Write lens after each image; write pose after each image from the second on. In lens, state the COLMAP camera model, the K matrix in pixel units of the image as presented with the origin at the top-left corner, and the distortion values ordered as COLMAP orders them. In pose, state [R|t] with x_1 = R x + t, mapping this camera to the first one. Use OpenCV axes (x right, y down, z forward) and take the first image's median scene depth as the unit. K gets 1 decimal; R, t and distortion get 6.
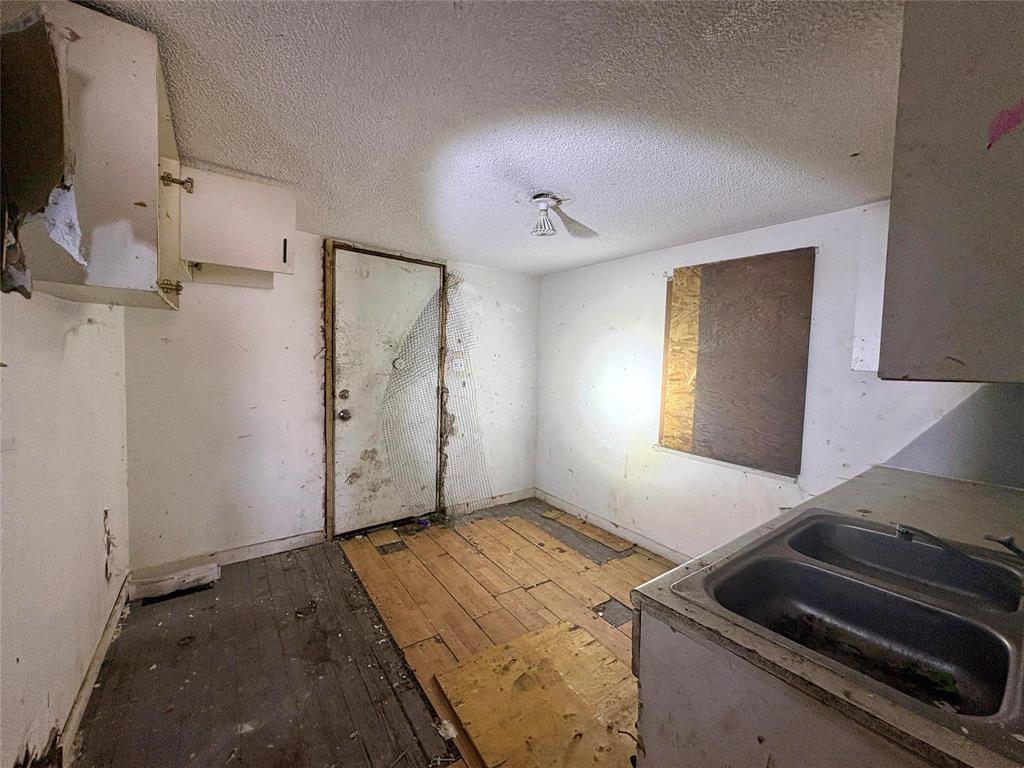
lens RADIAL K [[404.4, 0, 512.6], [0, 404.4, 382.3], [0, 0, 1]] dist [0.001495, -0.000734]
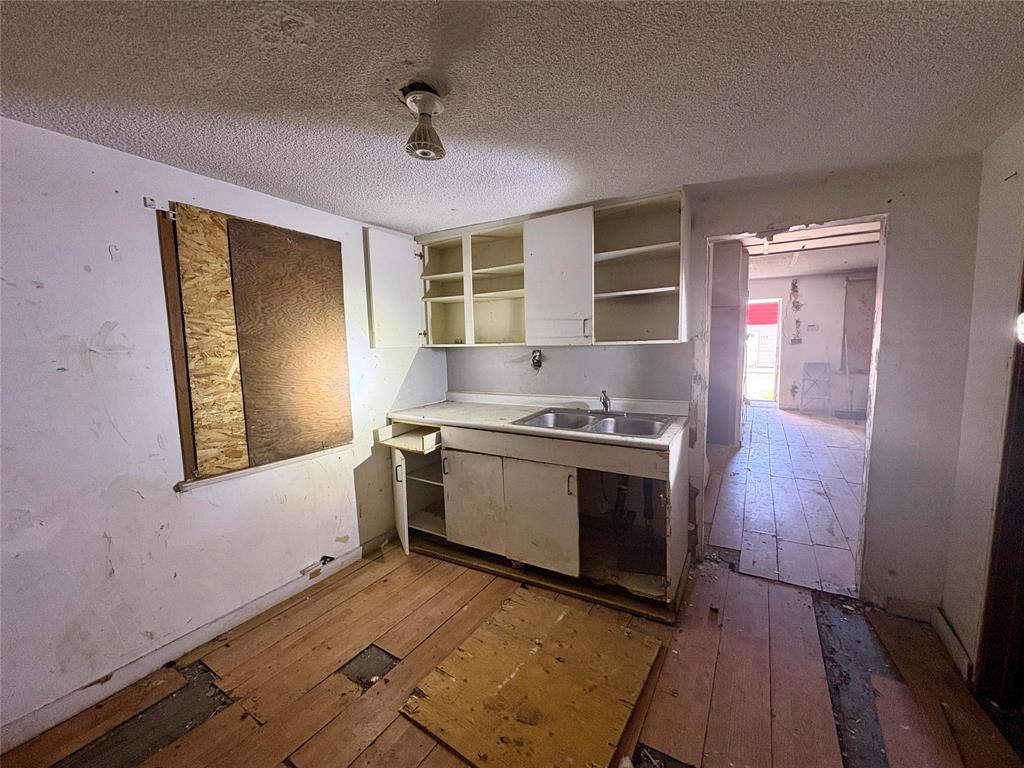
lens RADIAL K [[404.4, 0, 513.2], [0, 404.4, 383.9], [0, 0, 1]] dist [0.001495, -0.000734]
pose [[-0.378754, -0.114414, 0.918398, -0.459602], [0.066284, 0.986427, 0.150225, -0.066122], [-0.923121, 0.117774, -0.366029, 0.860371]]
